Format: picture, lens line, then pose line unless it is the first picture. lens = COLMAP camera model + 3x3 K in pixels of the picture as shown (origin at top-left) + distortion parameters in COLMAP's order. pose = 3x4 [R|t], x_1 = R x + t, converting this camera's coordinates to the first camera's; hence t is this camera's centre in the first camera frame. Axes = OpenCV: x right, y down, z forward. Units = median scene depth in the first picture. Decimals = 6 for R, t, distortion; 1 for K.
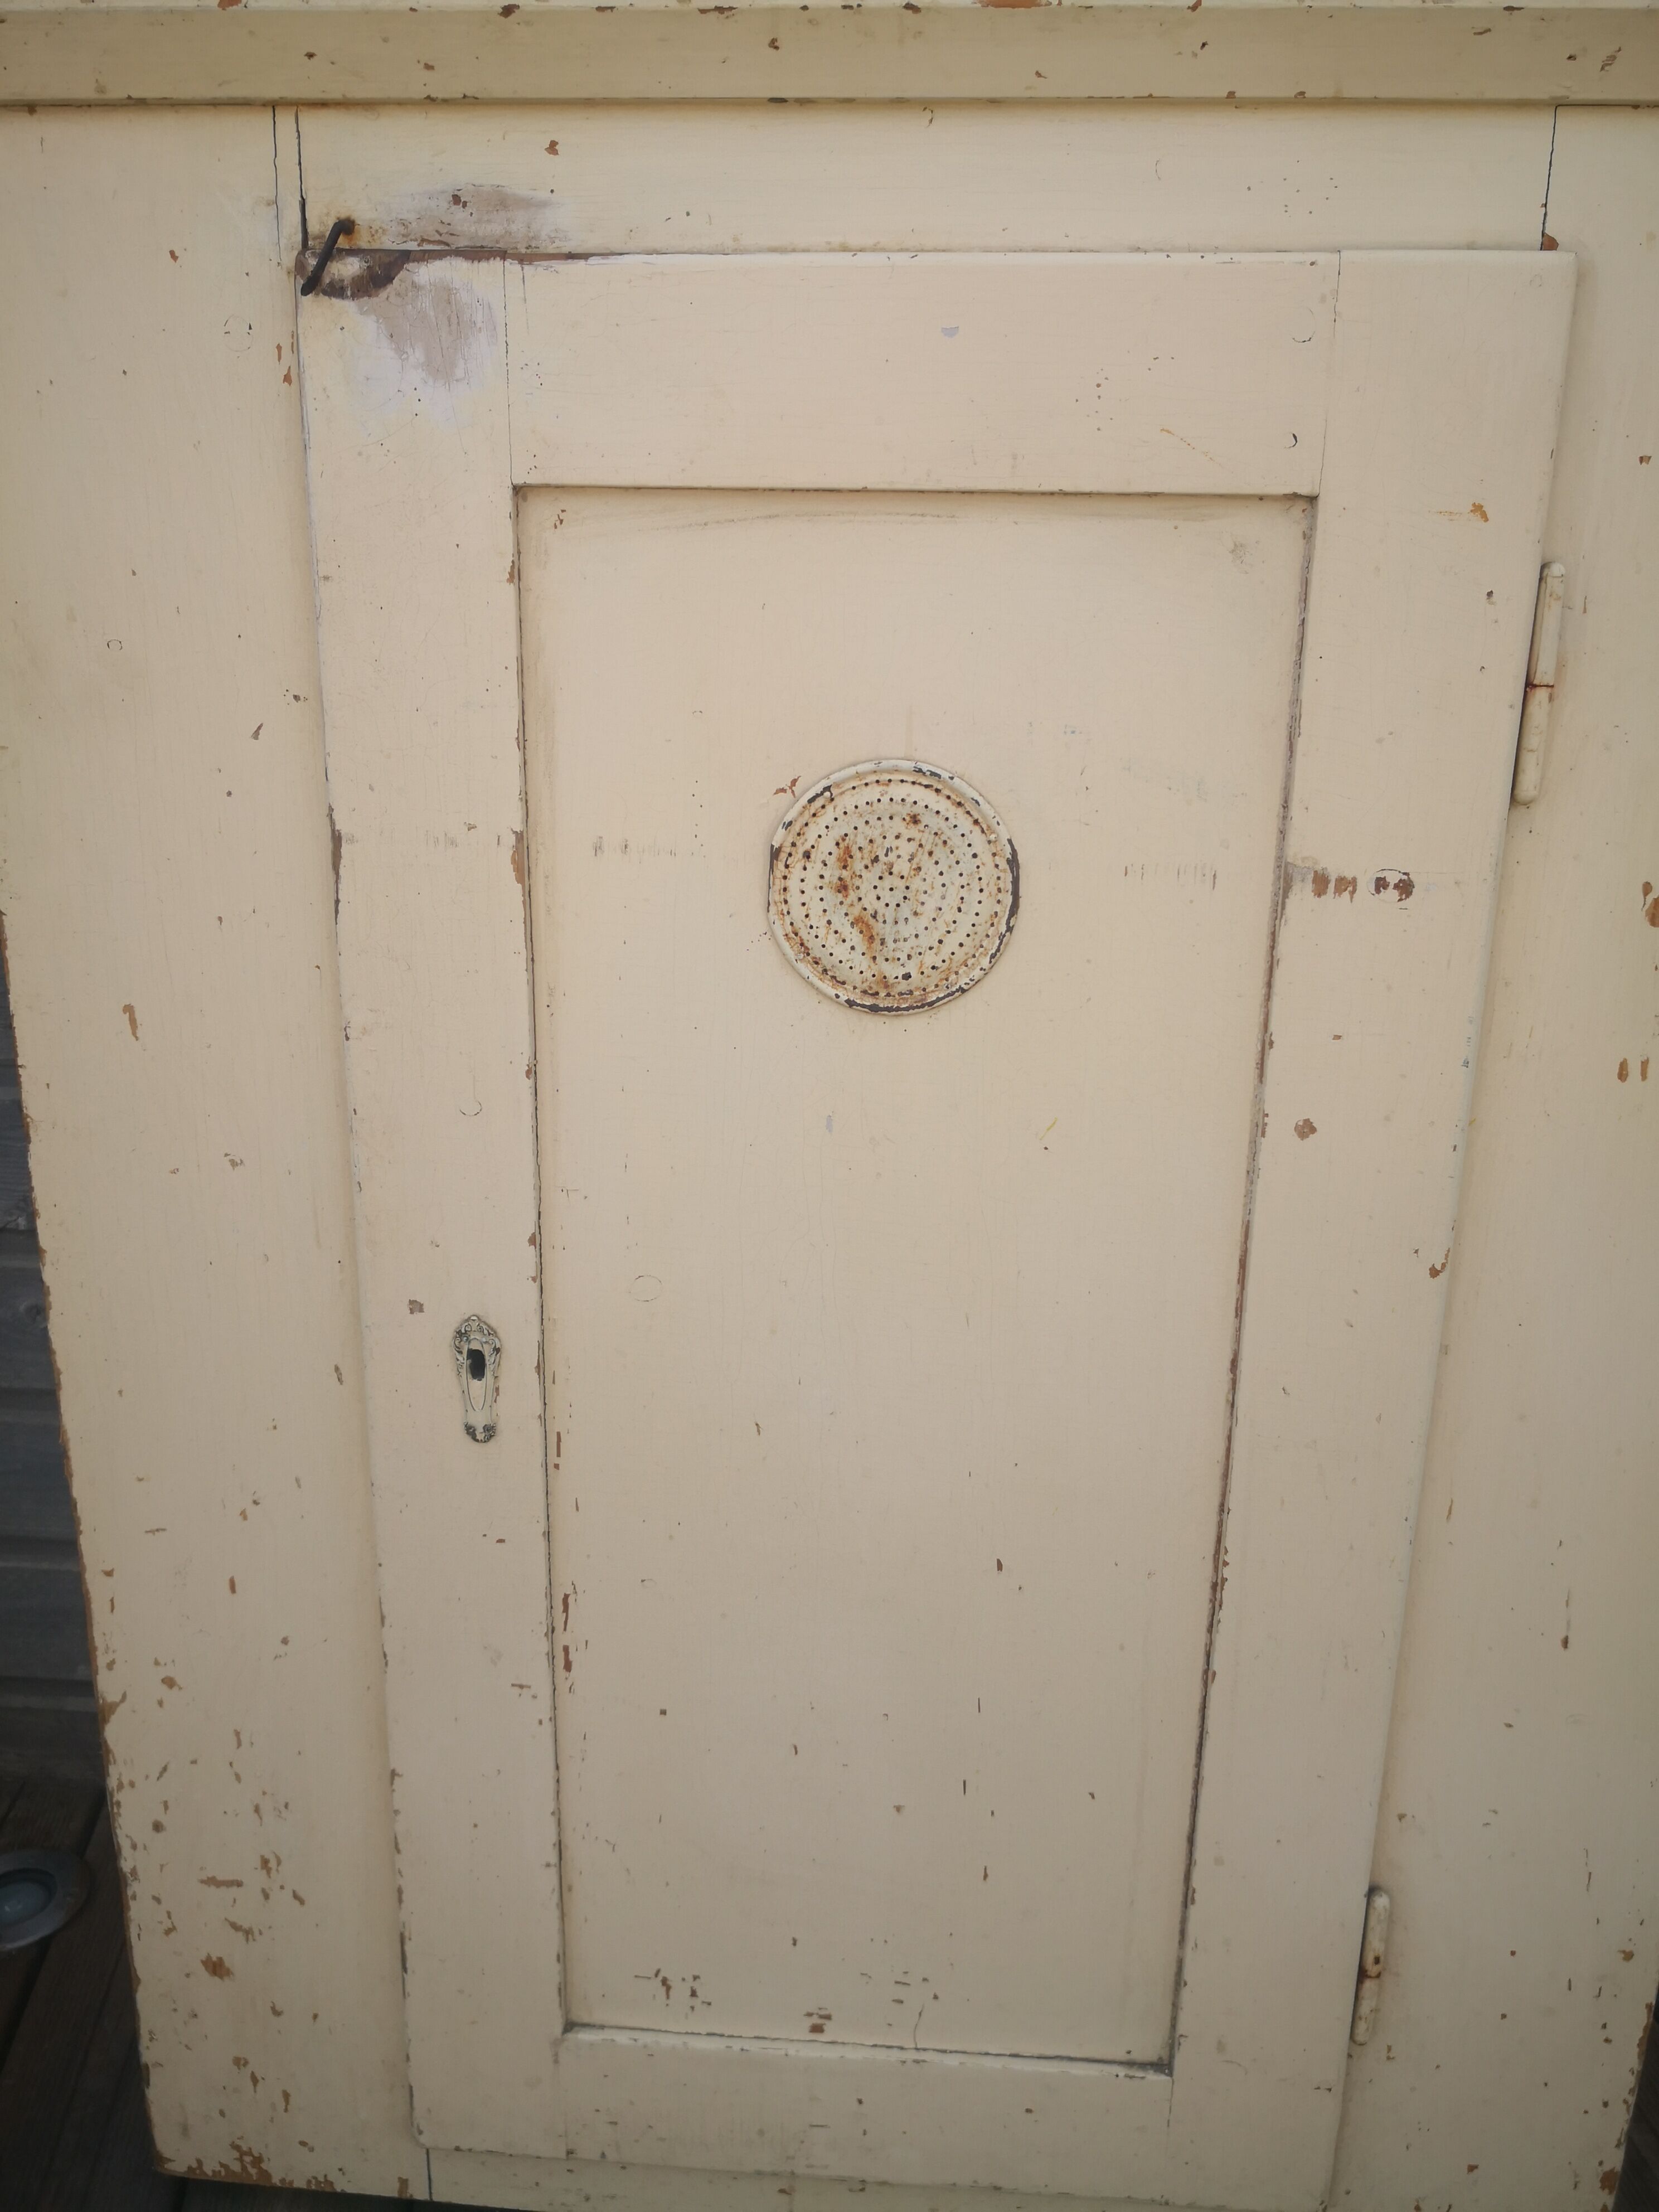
lens RADIAL K [[1772.4, 0, 854.0], [0, 1772.4, 1114.3], [0, 0, 1]] dist [0.026024, -0.048762]
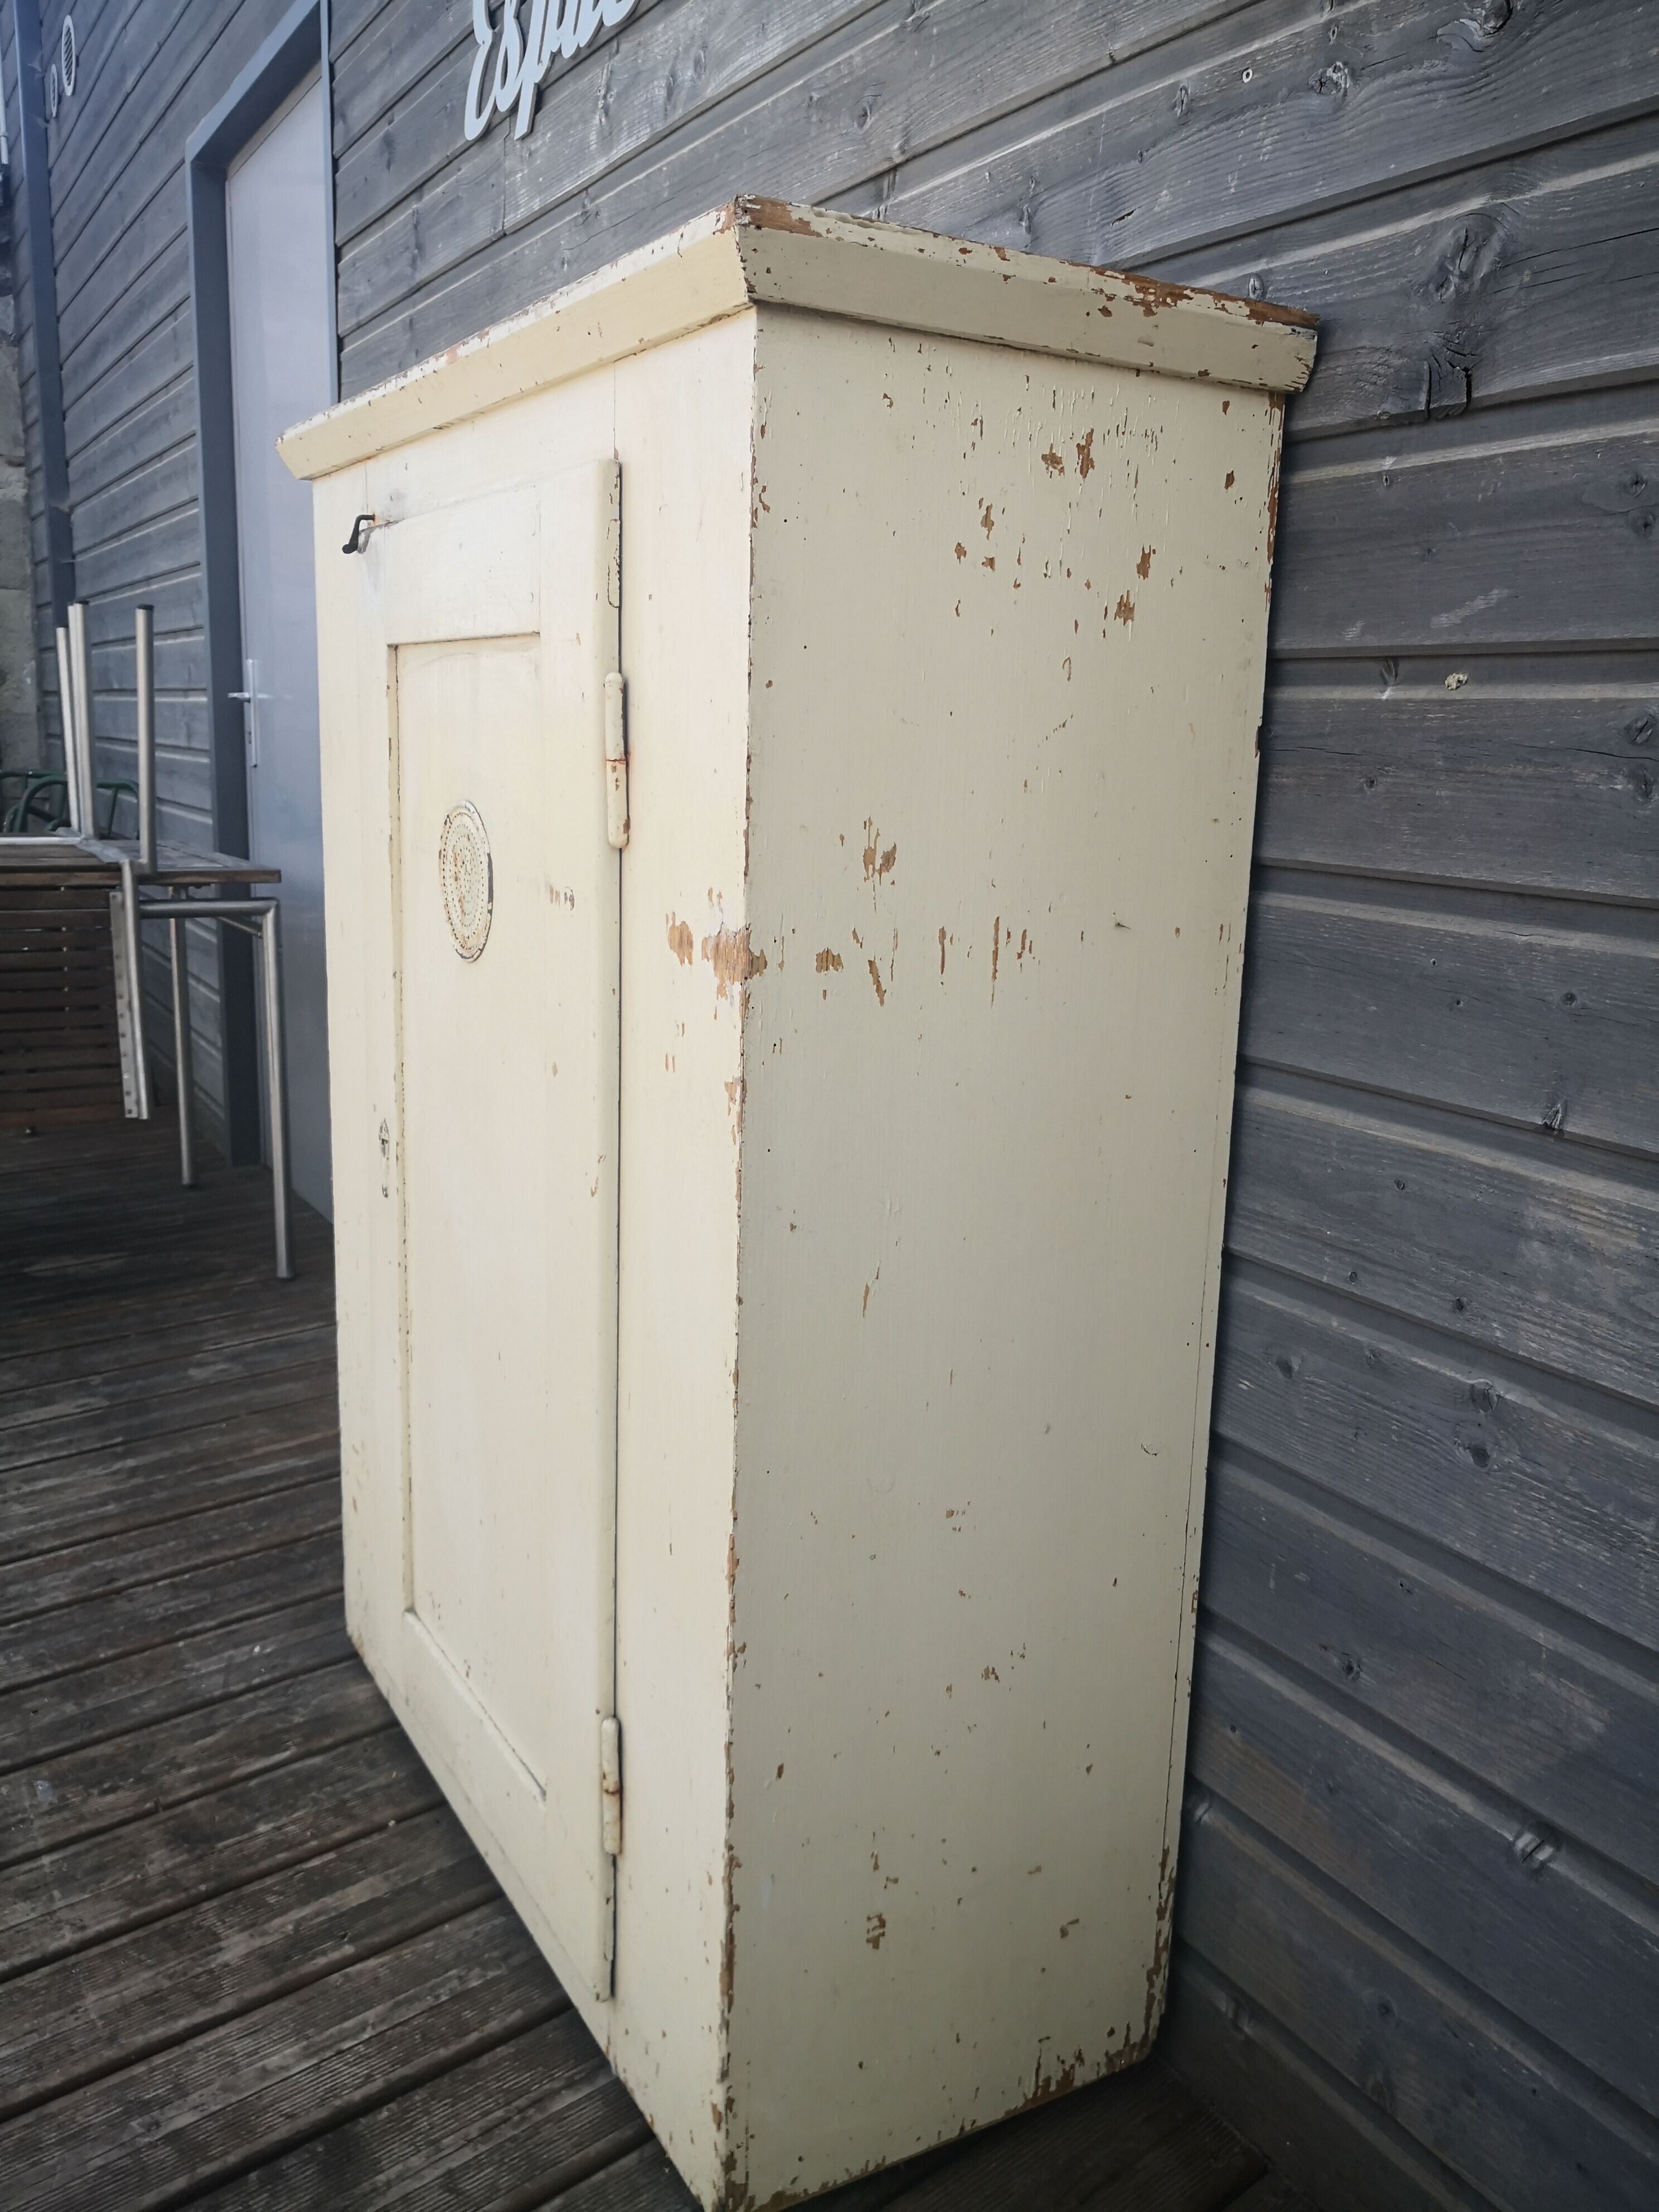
lens RADIAL K [[1806.3, 0, 803.8], [0, 1806.3, 1101.6], [0, 0, 1]] dist [0.031037, -0.054743]
pose [[0.555585, 0.170324, -0.813827, 1.576578], [-0.262020, 0.964787, 0.023041, -0.055920], [0.789095, 0.200437, 0.580650, 0.328365]]
